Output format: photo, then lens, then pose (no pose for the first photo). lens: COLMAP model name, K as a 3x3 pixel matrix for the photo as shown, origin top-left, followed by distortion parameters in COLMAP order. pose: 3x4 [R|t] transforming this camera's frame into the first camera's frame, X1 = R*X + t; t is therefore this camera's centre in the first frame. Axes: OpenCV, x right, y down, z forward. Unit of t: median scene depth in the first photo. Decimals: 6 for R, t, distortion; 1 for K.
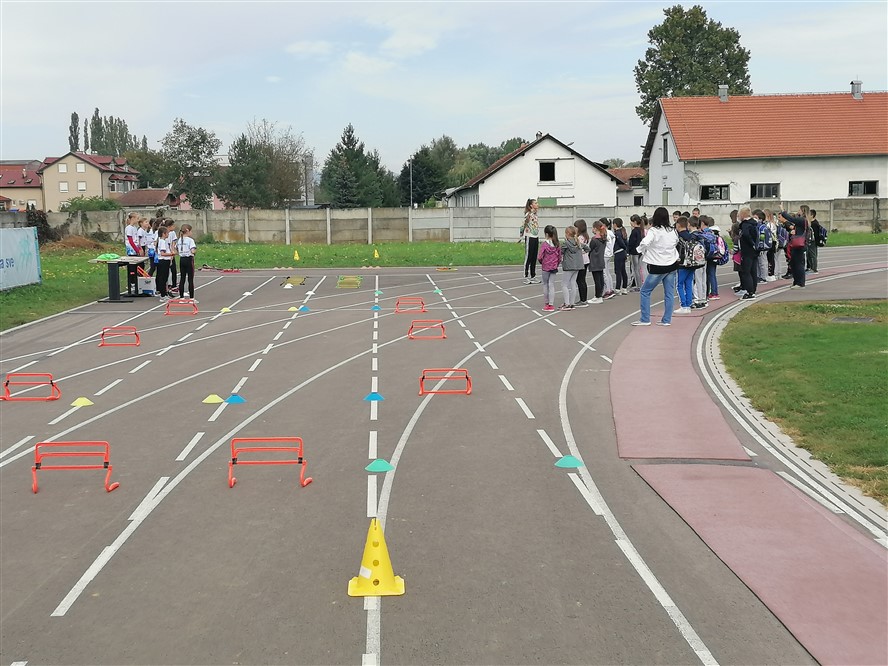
lens RADIAL K [[1233.7, 0, 490.1], [0, 1233.7, 359.9], [0, 0, 1]] dist [0.092956, 0.000000]
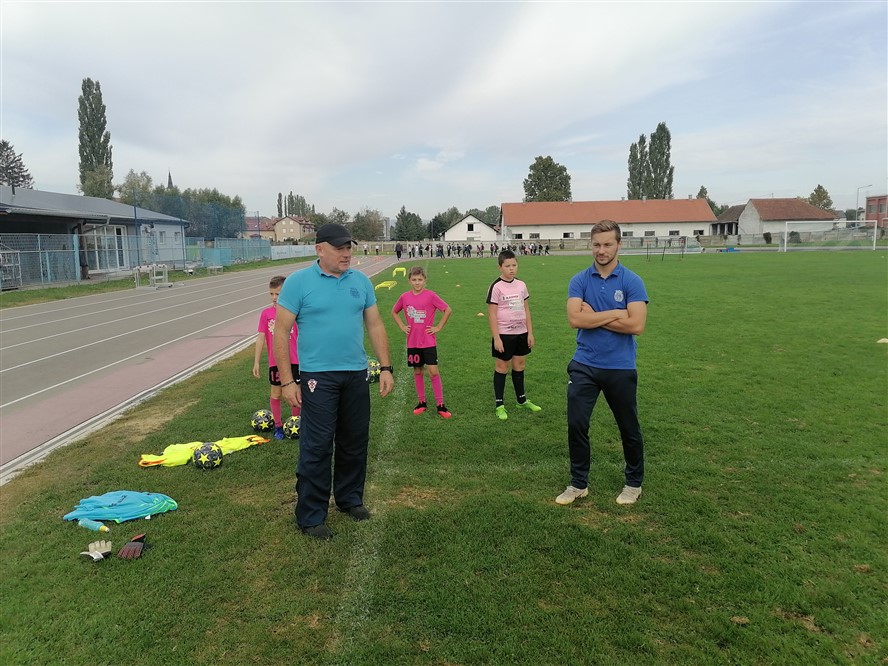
lens RADIAL K [[658.6, 0, 442.4], [0, 658.6, 330.1], [0, 0, 1]] dist [0.052406, -0.037773]
pose [[0.997394, 0.016320, -0.070270, 0.057641], [-0.015342, 0.999778, 0.014437, 0.032173], [0.070490, -0.013321, 0.997424, -0.275972]]
